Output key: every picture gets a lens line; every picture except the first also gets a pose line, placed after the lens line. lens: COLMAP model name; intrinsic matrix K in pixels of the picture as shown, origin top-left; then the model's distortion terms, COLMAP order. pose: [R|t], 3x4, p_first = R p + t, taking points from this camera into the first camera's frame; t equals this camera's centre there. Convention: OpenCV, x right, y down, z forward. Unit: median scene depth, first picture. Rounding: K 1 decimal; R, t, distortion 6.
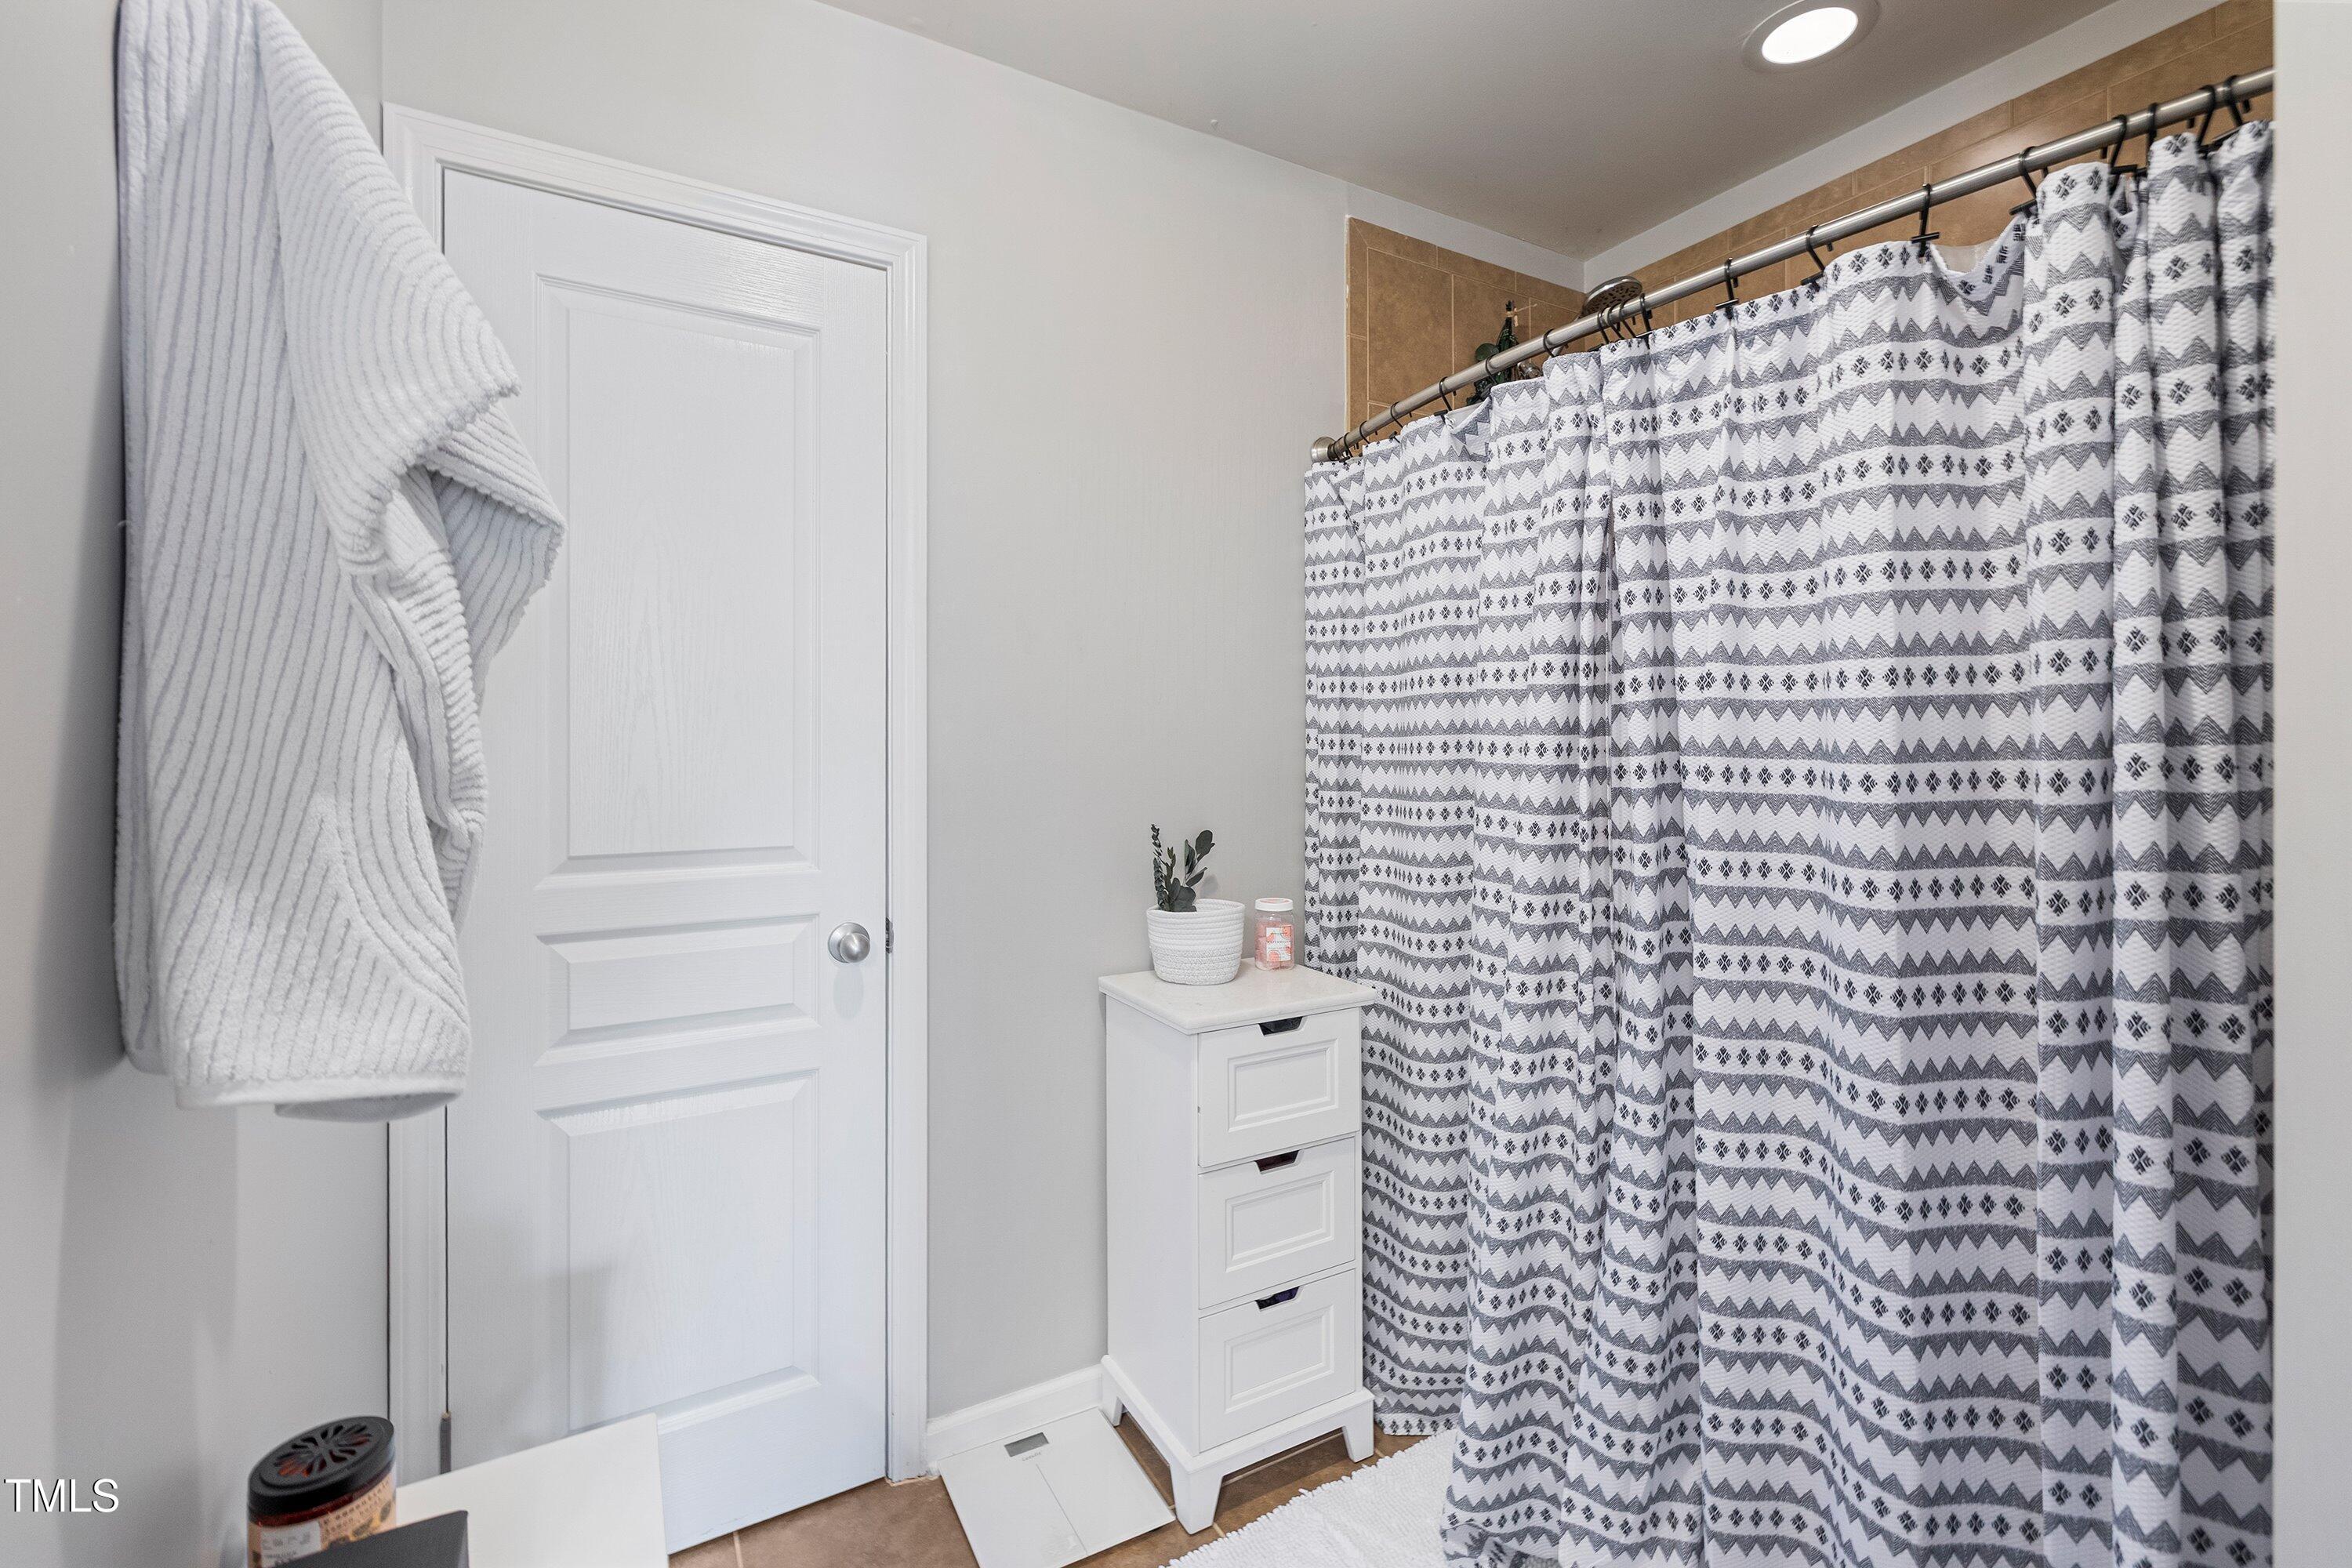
lens RADIAL K [[1022.2, 0, 1164.6], [0, 1022.2, 737.5], [0, 0, 1]] dist [0.000558, 0.000298]
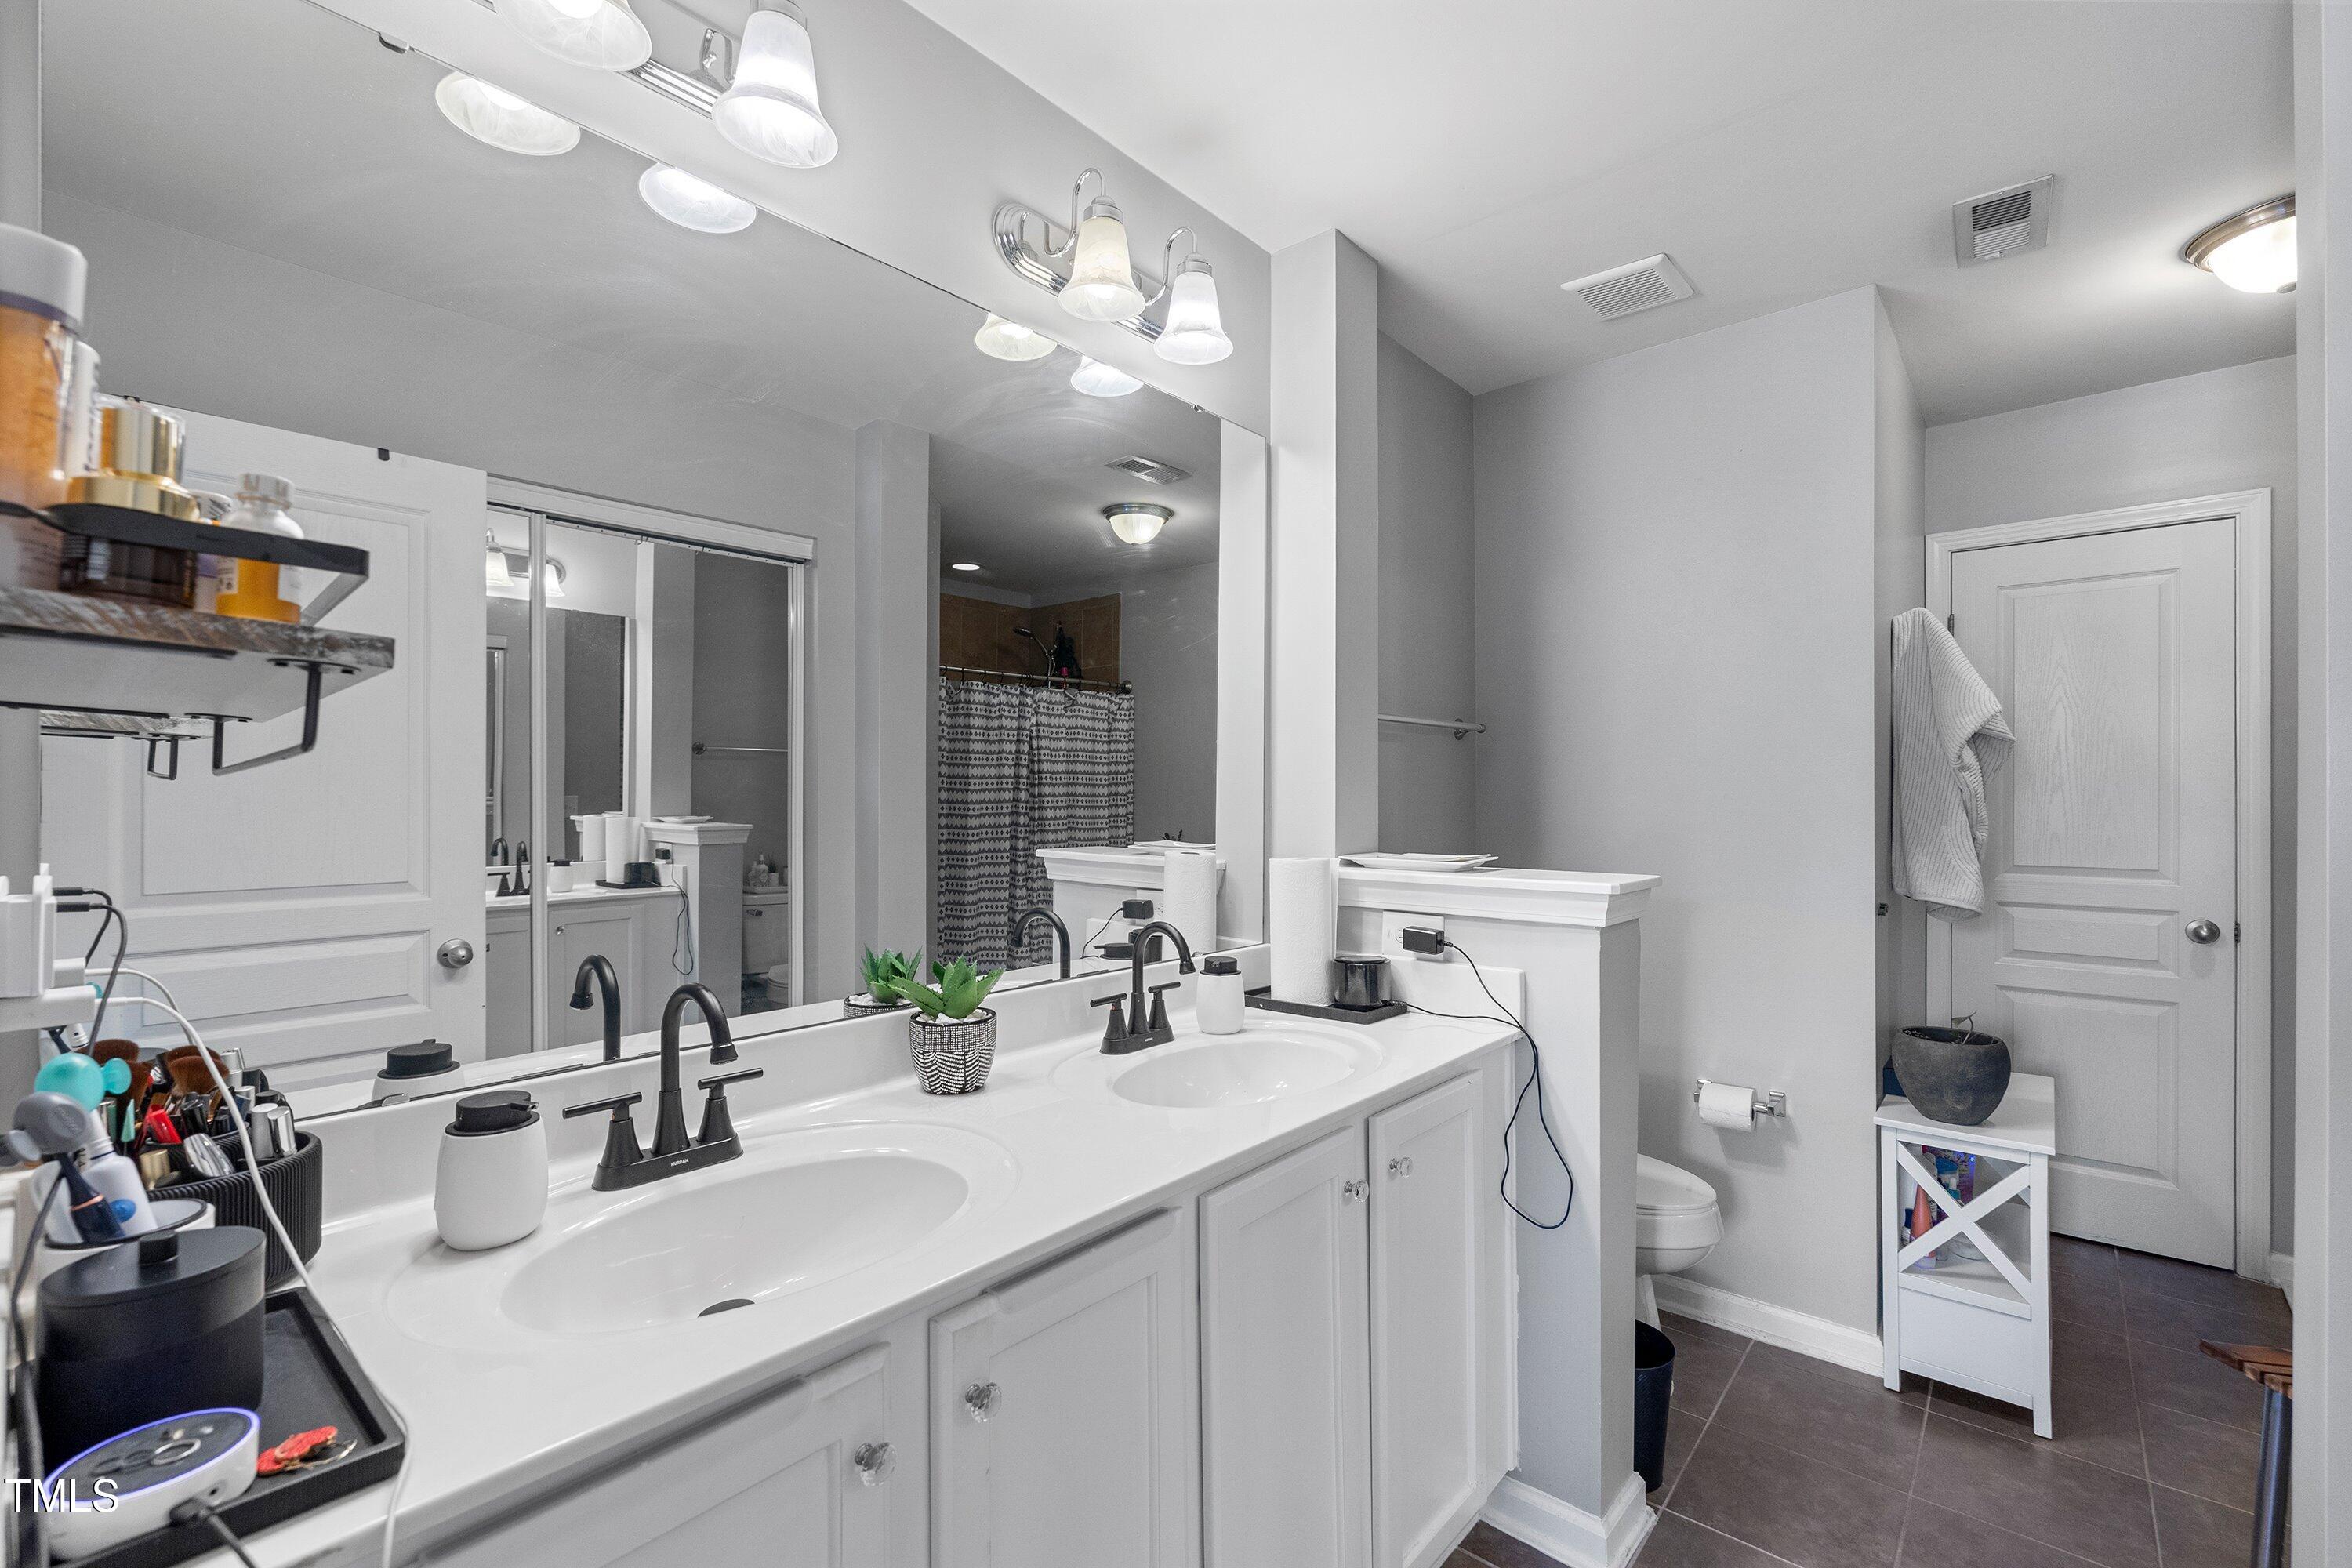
lens RADIAL K [[1006.3, 0, 1183.3], [0, 1006.3, 801.4], [0, 0, 1]] dist [-0.000809, -0.000239]
pose [[0.353748, 0.003520, -0.935334, 0.652814], [0.002311, 0.999987, 0.004637, -0.022308], [0.935338, -0.003801, 0.353735, -1.160082]]
